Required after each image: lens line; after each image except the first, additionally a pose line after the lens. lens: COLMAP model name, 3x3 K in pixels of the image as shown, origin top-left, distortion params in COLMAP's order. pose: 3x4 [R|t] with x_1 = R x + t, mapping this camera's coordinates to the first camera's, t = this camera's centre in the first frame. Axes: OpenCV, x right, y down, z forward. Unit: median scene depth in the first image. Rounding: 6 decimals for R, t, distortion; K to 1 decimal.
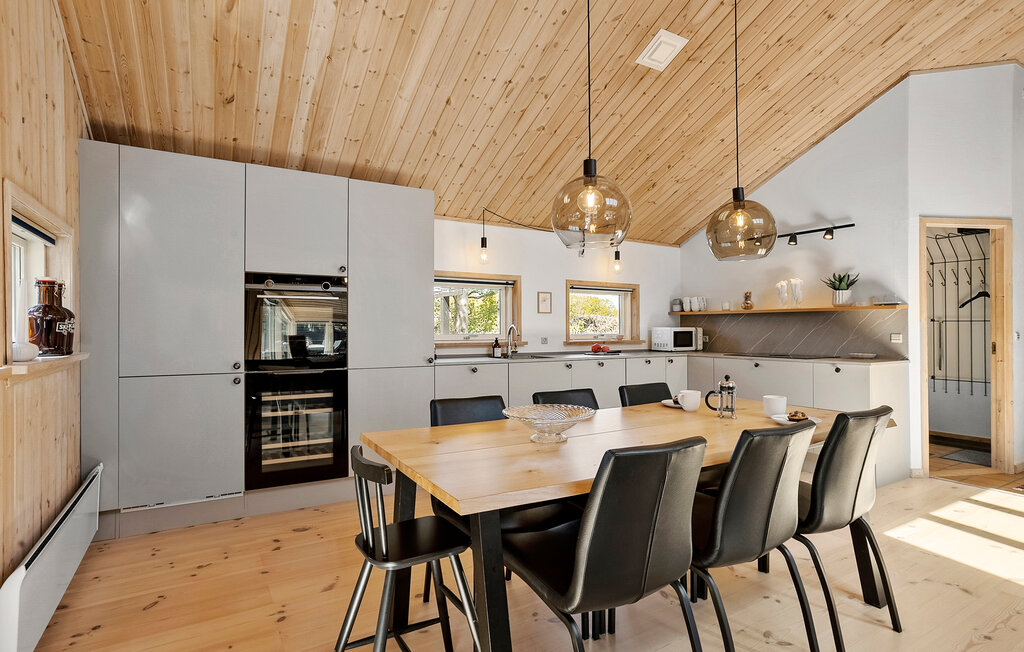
lens RADIAL K [[511.0, 0, 507.8], [0, 511.0, 318.6], [0, 0, 1]] dist [-0.049775, 0.029027]
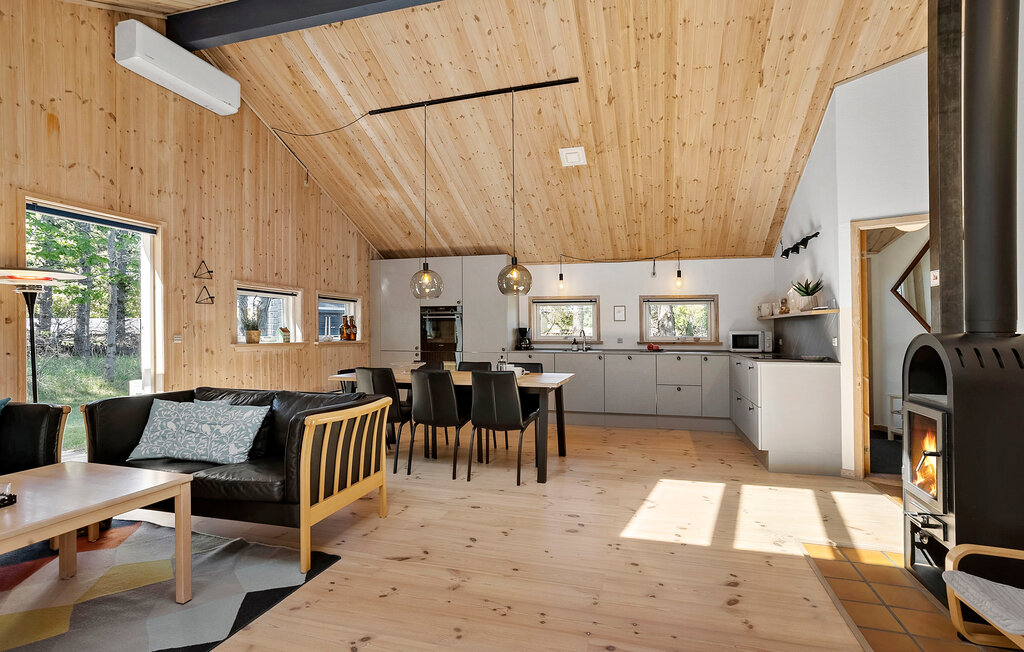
lens RADIAL K [[488.1, 0, 498.2], [0, 488.1, 330.2], [0, 0, 1]] dist [-0.042960, 0.035270]
pose [[0.681724, -0.001139, -0.731608, 0.975687], [0.012758, 0.999865, 0.010333, -0.003506], [0.731498, -0.016378, 0.681647, -0.170006]]
